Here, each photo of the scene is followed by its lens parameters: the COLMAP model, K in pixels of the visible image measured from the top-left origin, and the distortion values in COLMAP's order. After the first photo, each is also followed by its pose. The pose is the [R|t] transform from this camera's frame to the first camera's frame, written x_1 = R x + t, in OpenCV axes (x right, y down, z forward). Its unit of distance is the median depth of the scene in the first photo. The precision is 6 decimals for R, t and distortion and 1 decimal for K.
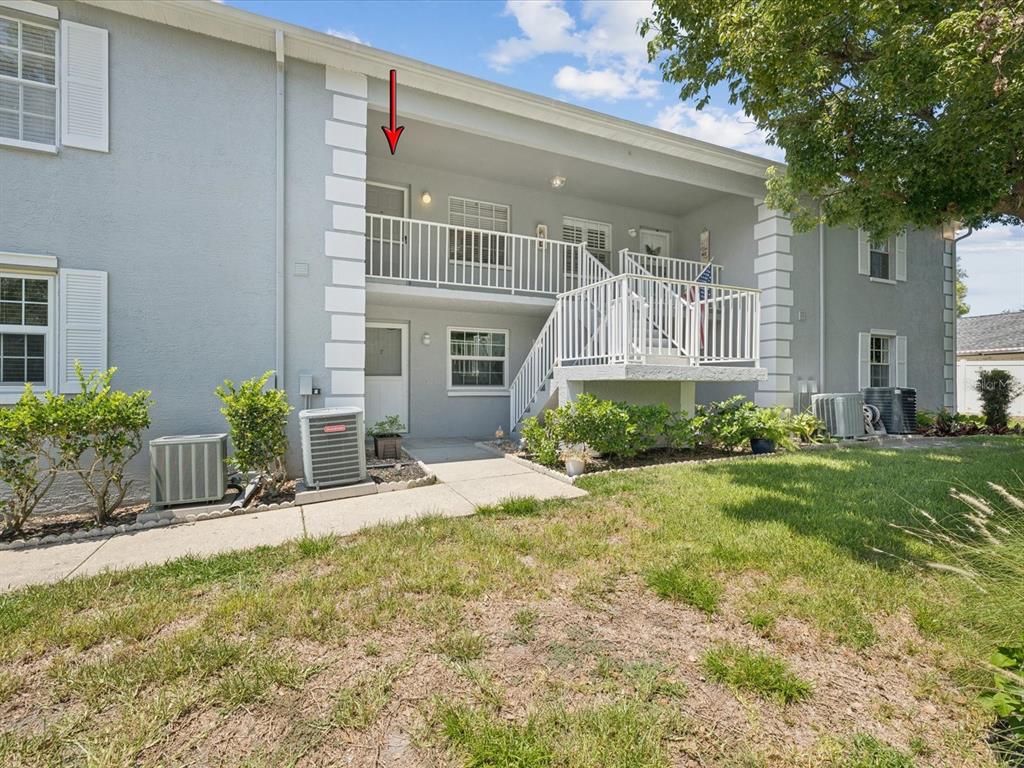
lens RADIAL K [[490.2, 0, 508.3], [0, 490.2, 383.3], [0, 0, 1]] dist [0.001831, 0.000546]
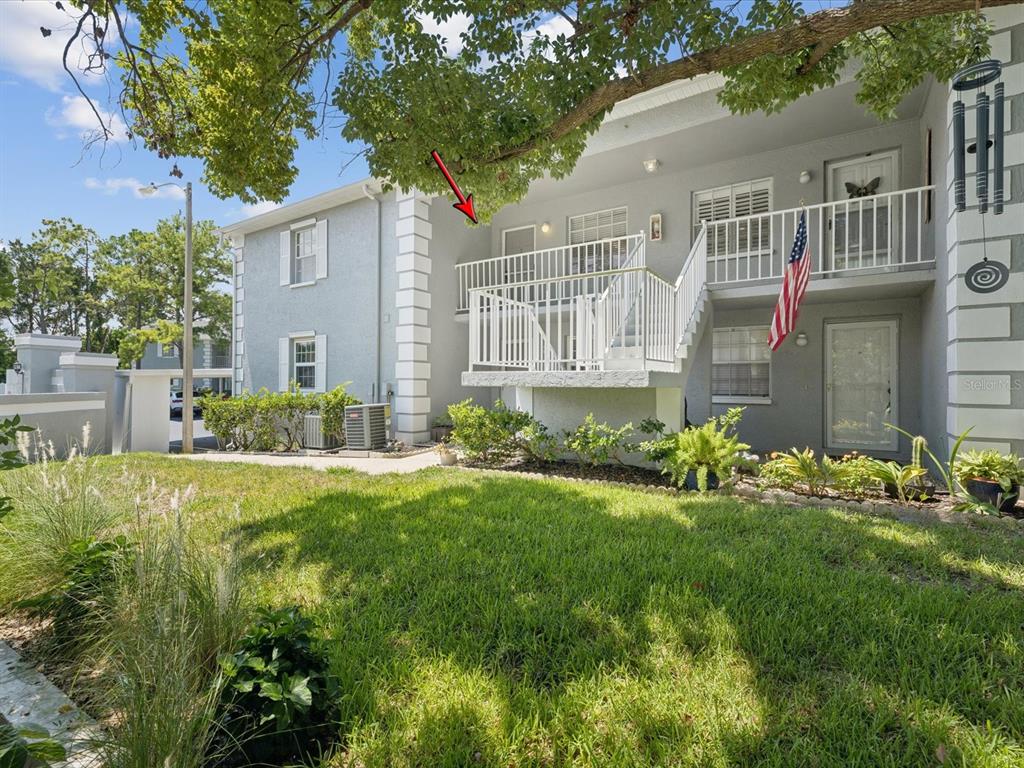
lens RADIAL K [[490.2, 0, 508.3], [0, 490.2, 383.3], [0, 0, 1]] dist [0.001831, 0.000546]
pose [[0.517411, -0.013326, -0.855633, 1.136552], [-0.009251, 0.999733, -0.021164, 0.011391], [0.855687, 0.018866, 0.517150, 0.502149]]
